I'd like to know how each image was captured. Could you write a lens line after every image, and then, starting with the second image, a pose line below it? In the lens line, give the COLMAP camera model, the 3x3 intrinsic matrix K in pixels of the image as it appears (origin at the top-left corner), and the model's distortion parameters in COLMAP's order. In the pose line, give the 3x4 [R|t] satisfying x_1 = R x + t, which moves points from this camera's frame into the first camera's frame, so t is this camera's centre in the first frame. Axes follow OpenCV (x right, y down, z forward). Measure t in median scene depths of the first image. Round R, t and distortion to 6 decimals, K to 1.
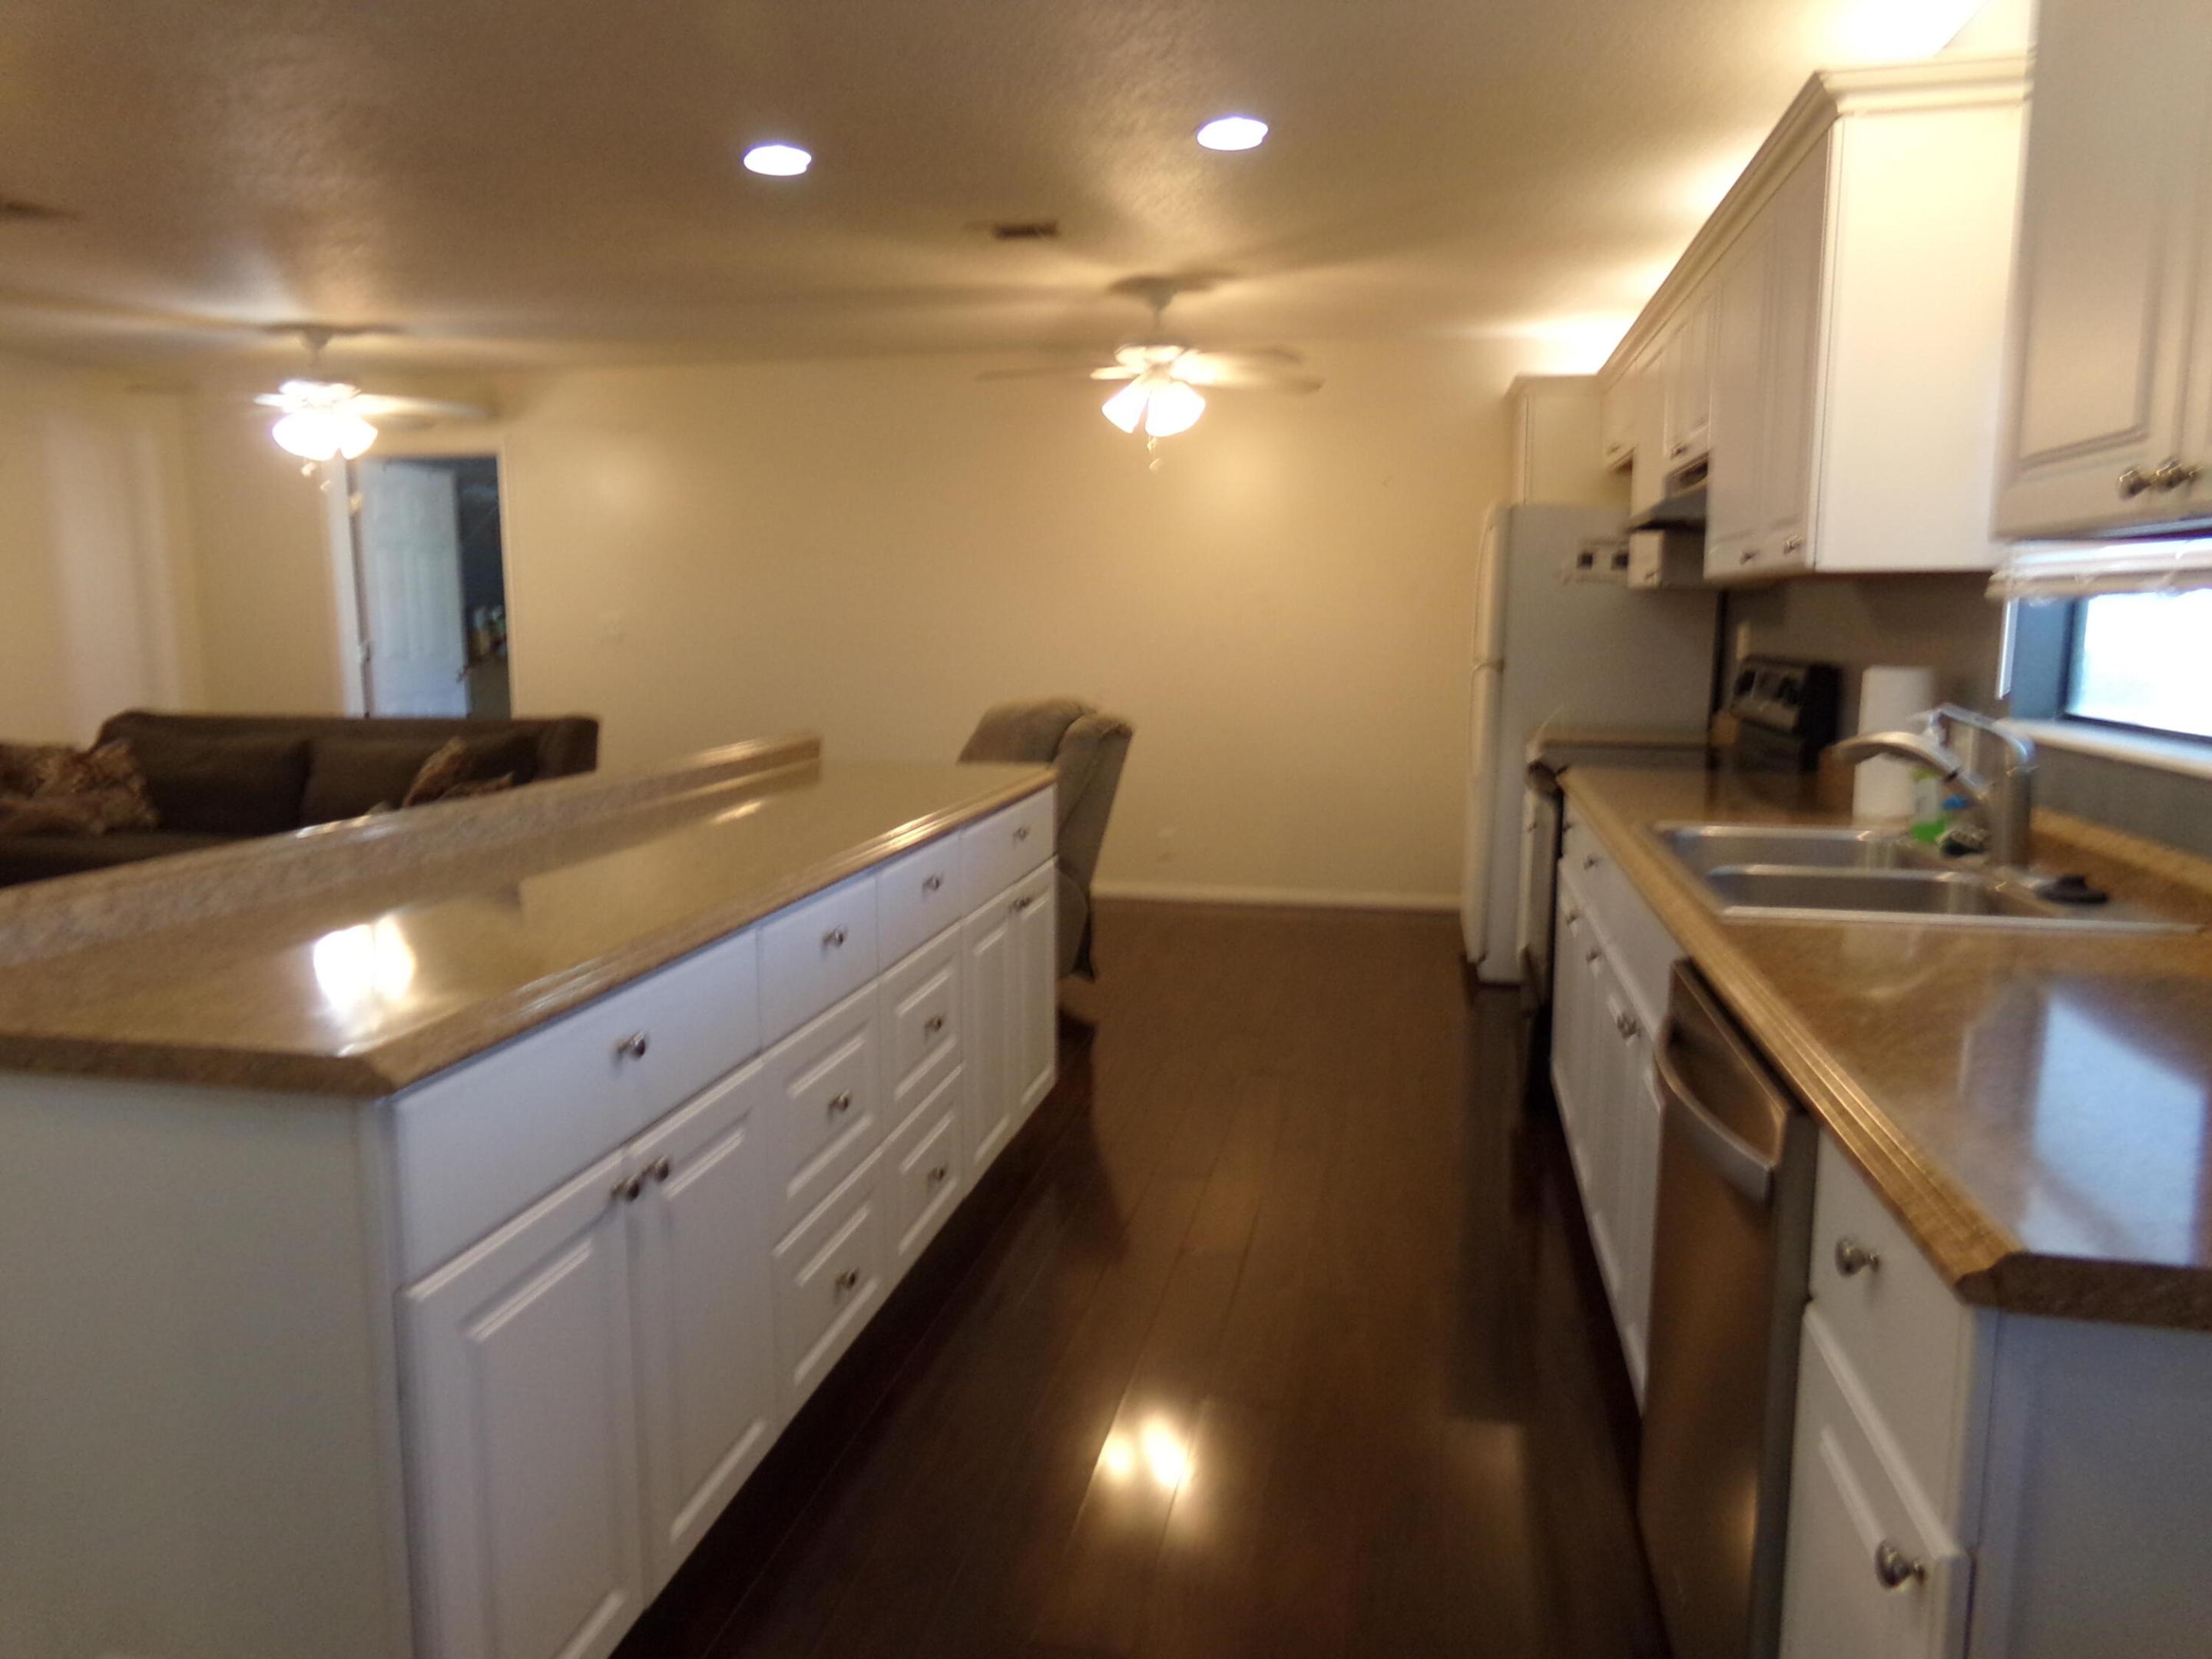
lens RADIAL K [[1524.9, 0, 1106.0], [0, 1524.9, 829.5], [0, 0, 1]] dist [-0.079141, 0.128398]
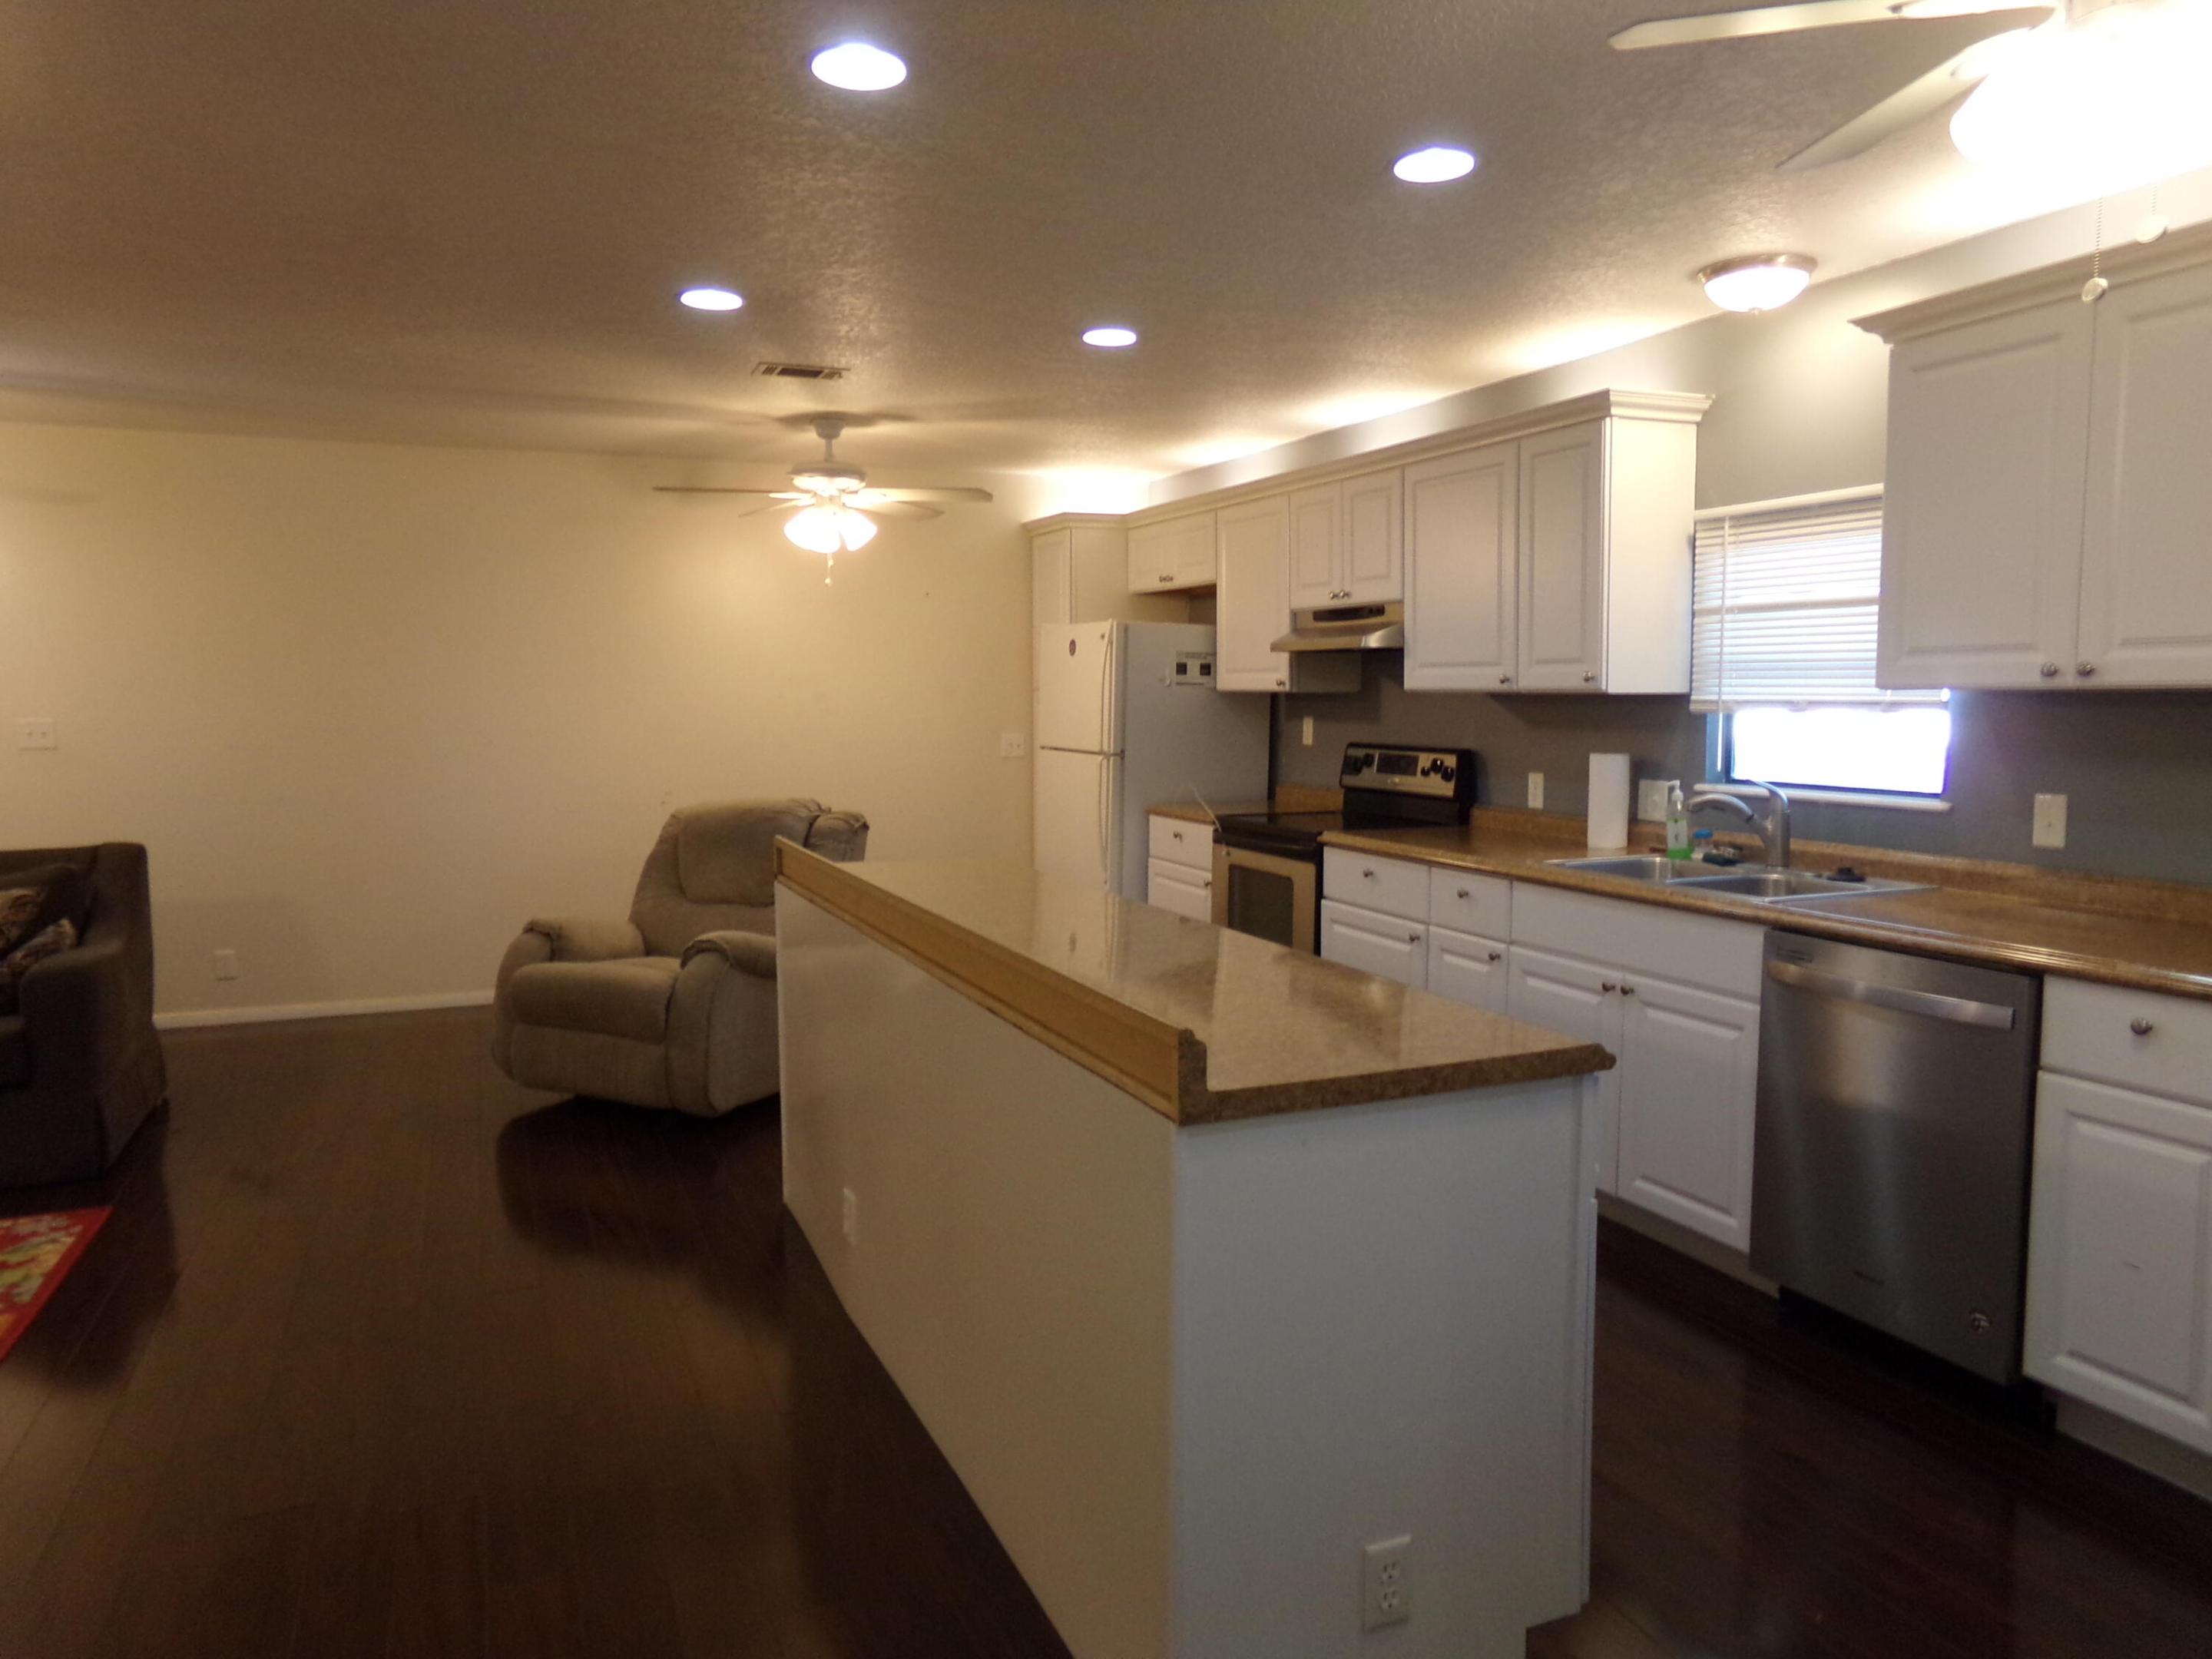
lens RADIAL K [[1524.9, 0, 1106.0], [0, 1524.9, 829.5], [0, 0, 1]] dist [-0.079141, 0.128398]
pose [[0.823348, -0.057052, 0.564662, -0.402761], [0.085126, 0.996093, -0.023483, -0.017627], [-0.561116, 0.067402, 0.824988, -0.004435]]
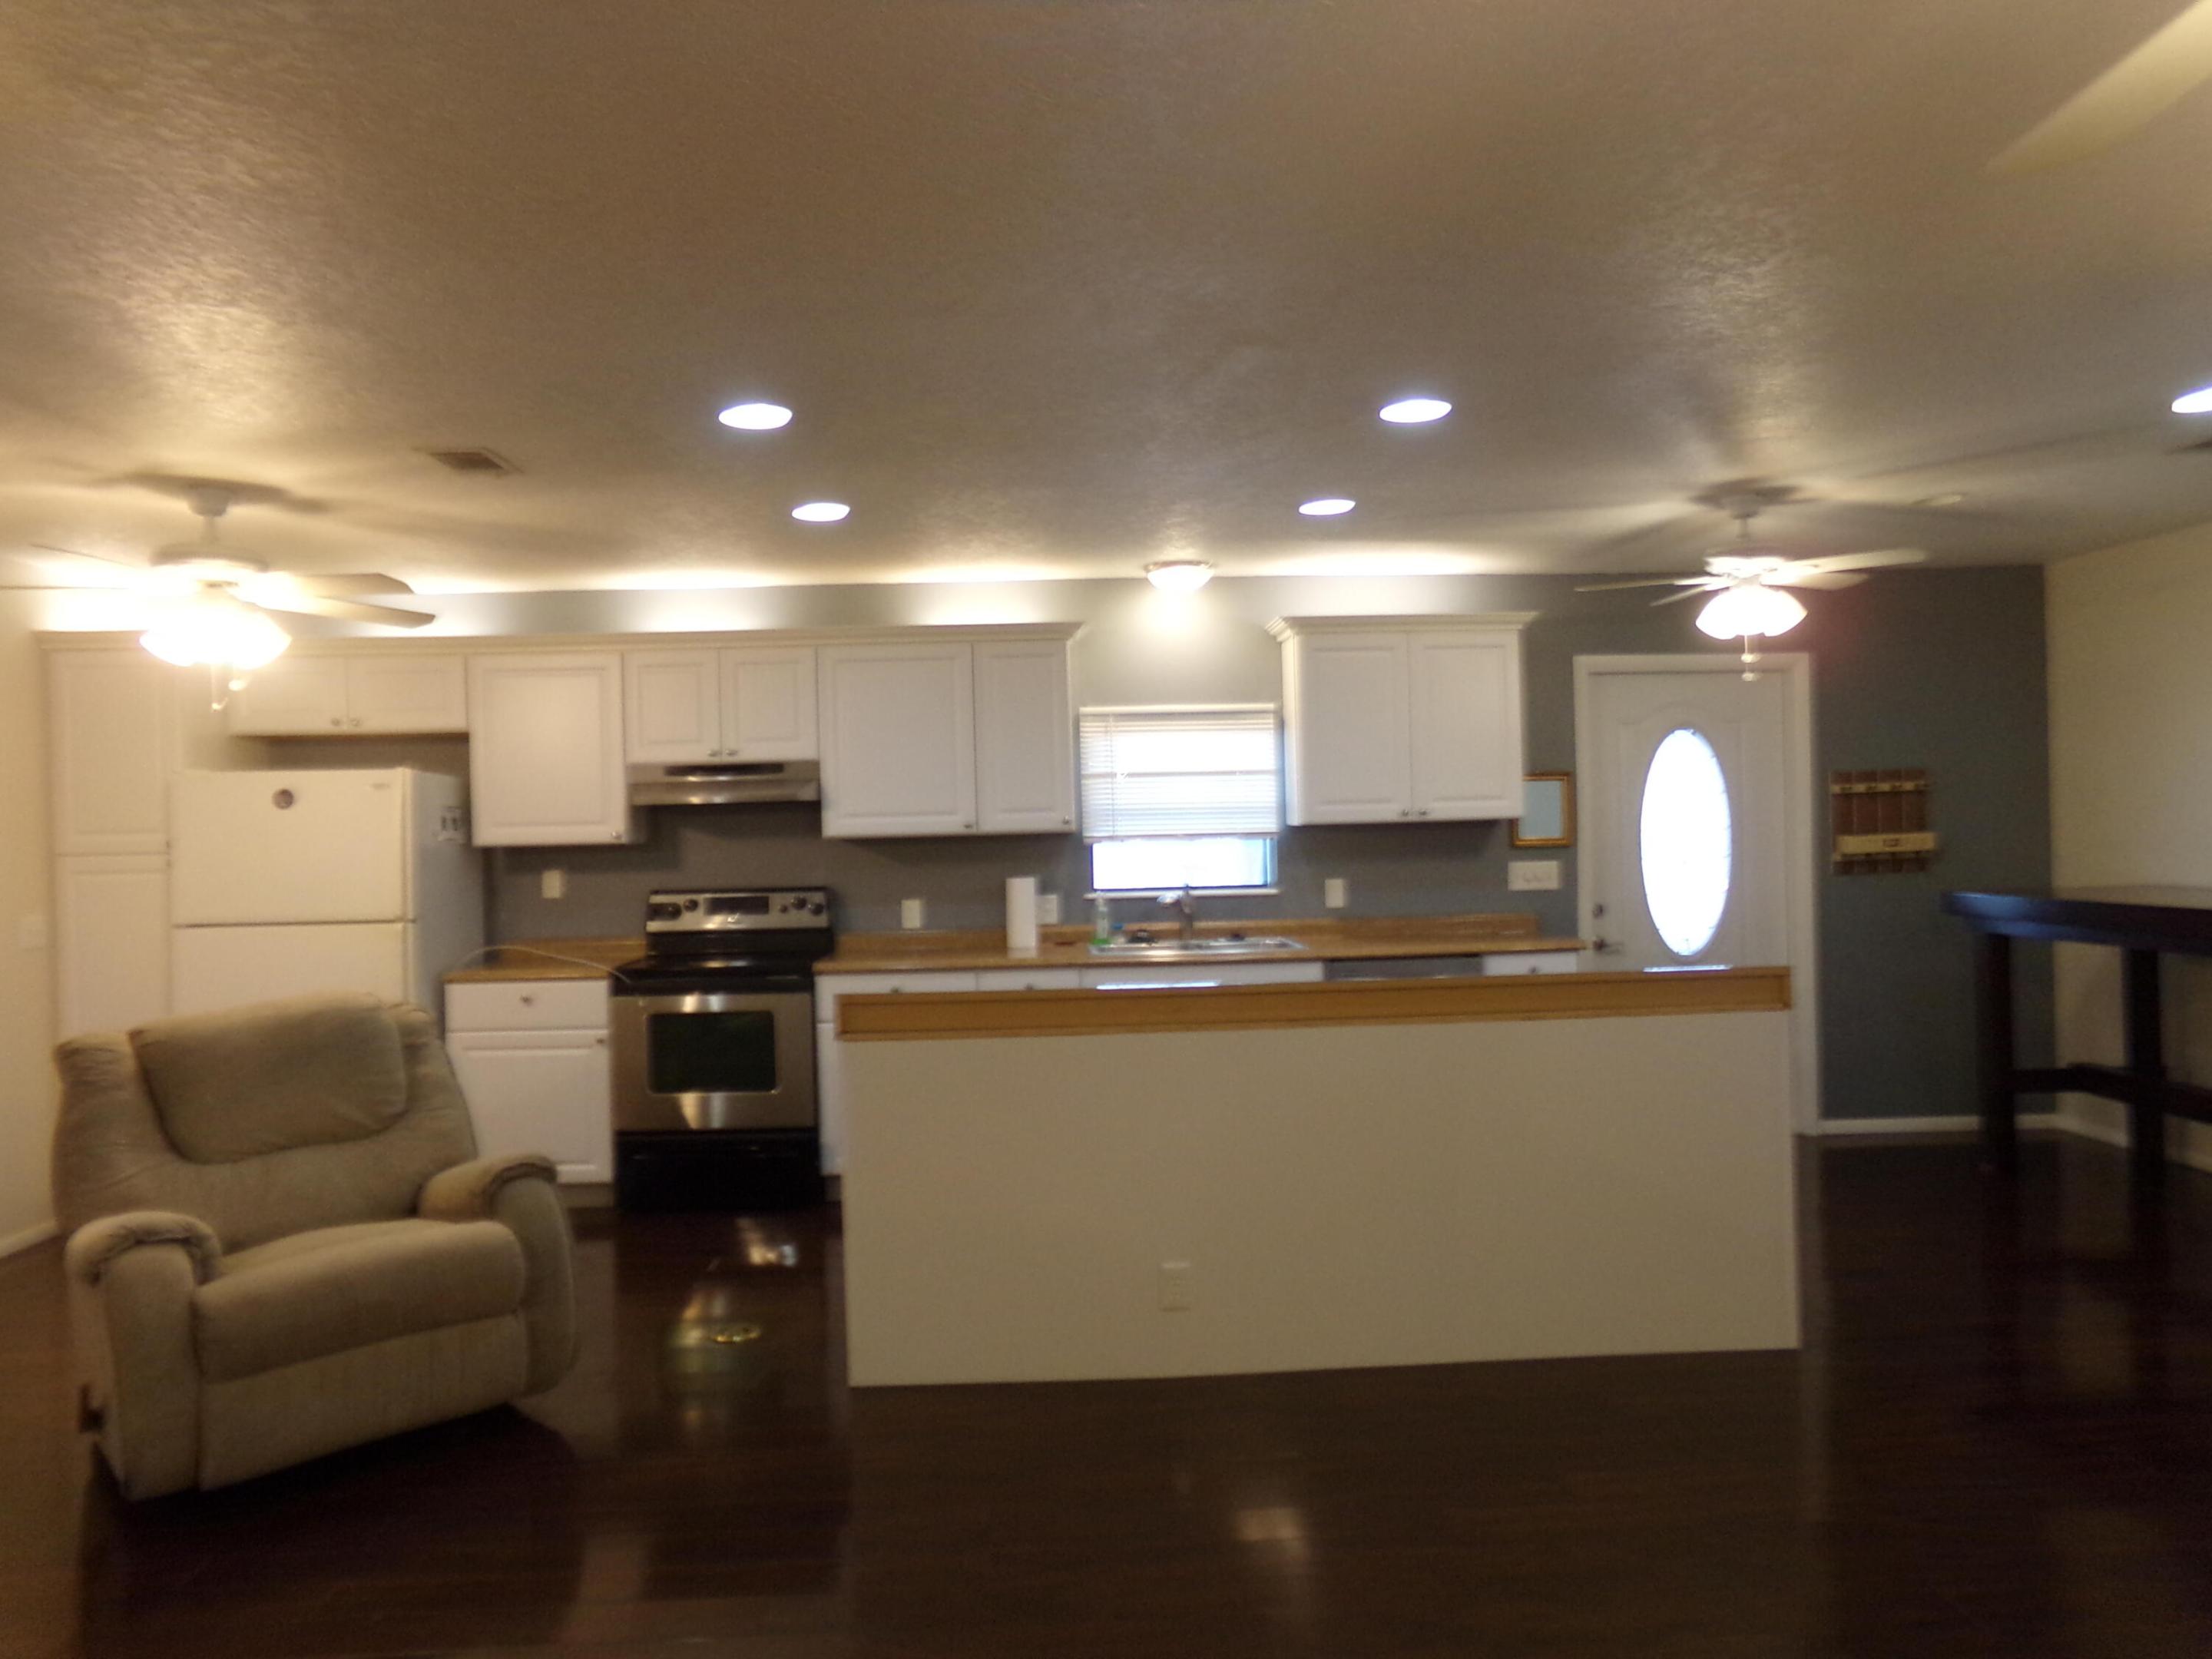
lens RADIAL K [[1524.9, 0, 1106.0], [0, 1524.9, 829.5], [0, 0, 1]] dist [-0.079141, 0.128398]
pose [[-0.248470, -0.001942, 0.968638, -0.803013], [0.159631, 0.986243, 0.042925, -0.124392], [-0.955395, 0.165290, -0.244742, 0.701954]]
